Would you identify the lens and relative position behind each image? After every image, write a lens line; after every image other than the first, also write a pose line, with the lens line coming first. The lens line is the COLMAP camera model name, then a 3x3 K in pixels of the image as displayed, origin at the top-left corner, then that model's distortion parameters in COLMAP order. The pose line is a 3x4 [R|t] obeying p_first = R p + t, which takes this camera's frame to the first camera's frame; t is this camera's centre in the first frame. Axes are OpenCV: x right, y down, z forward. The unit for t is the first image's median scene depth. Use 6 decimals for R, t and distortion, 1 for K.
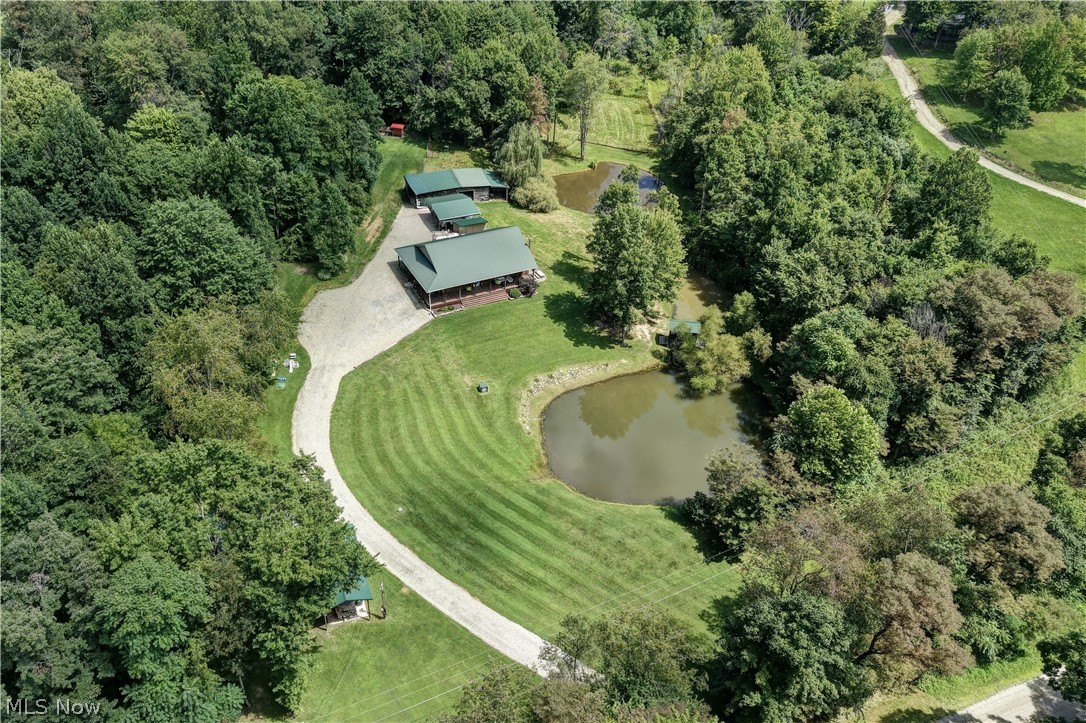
lens RADIAL K [[765.8, 0, 486.7], [0, 765.8, 363.3], [0, 0, 1]] dist [0.004995, -0.001770]
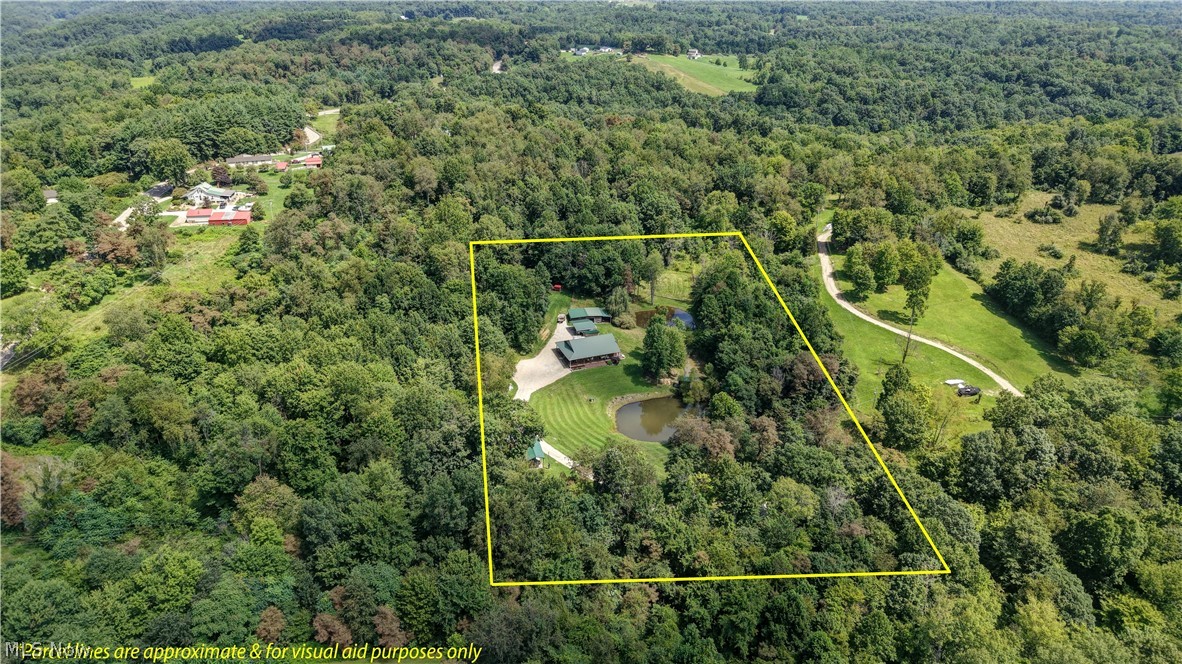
lens RADIAL K [[763.0, 0, 591.0], [0, 763.0, 332.0], [0, 0, 1]] dist [0.003966, 0.000644]
pose [[0.998273, 0.021968, -0.054481, 0.093334], [-0.033257, 0.975851, -0.215889, 0.270970], [0.048423, 0.217328, 0.974897, -1.056267]]
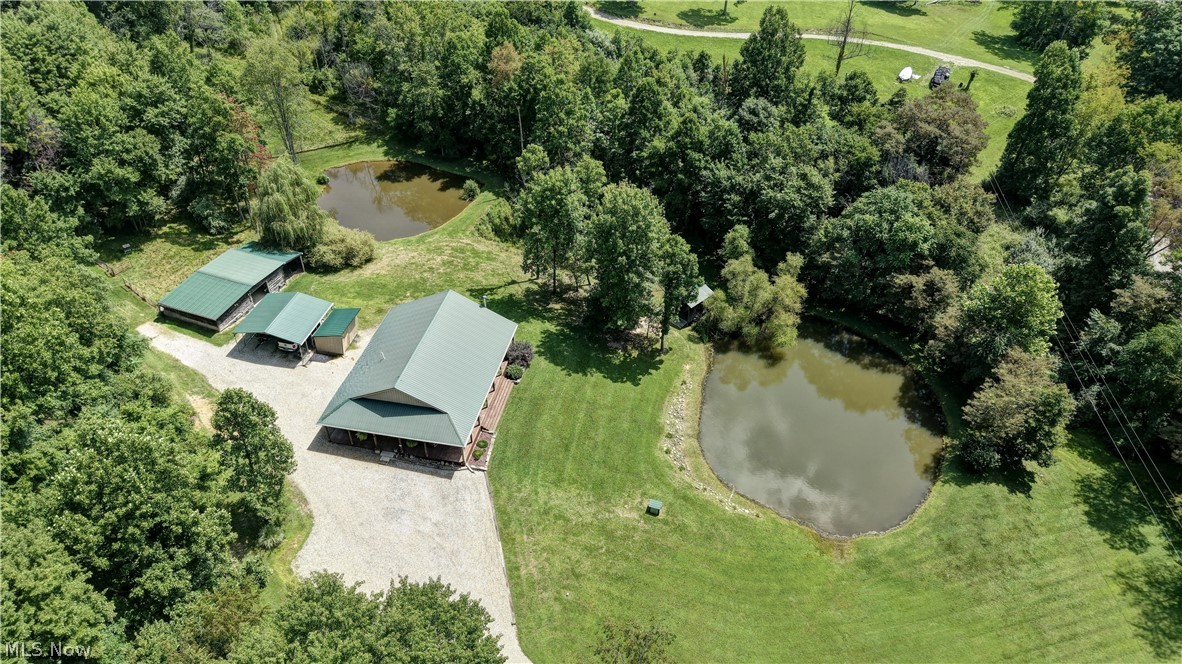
lens RADIAL K [[763.0, 0, 591.0], [0, 763.0, 332.0], [0, 0, 1]] dist [0.003966, 0.000644]
pose [[0.616578, -0.516309, 0.594354, -0.275434], [0.493502, 0.841670, 0.219195, -0.210188], [-0.613422, 0.158164, 0.773755, 0.355523]]
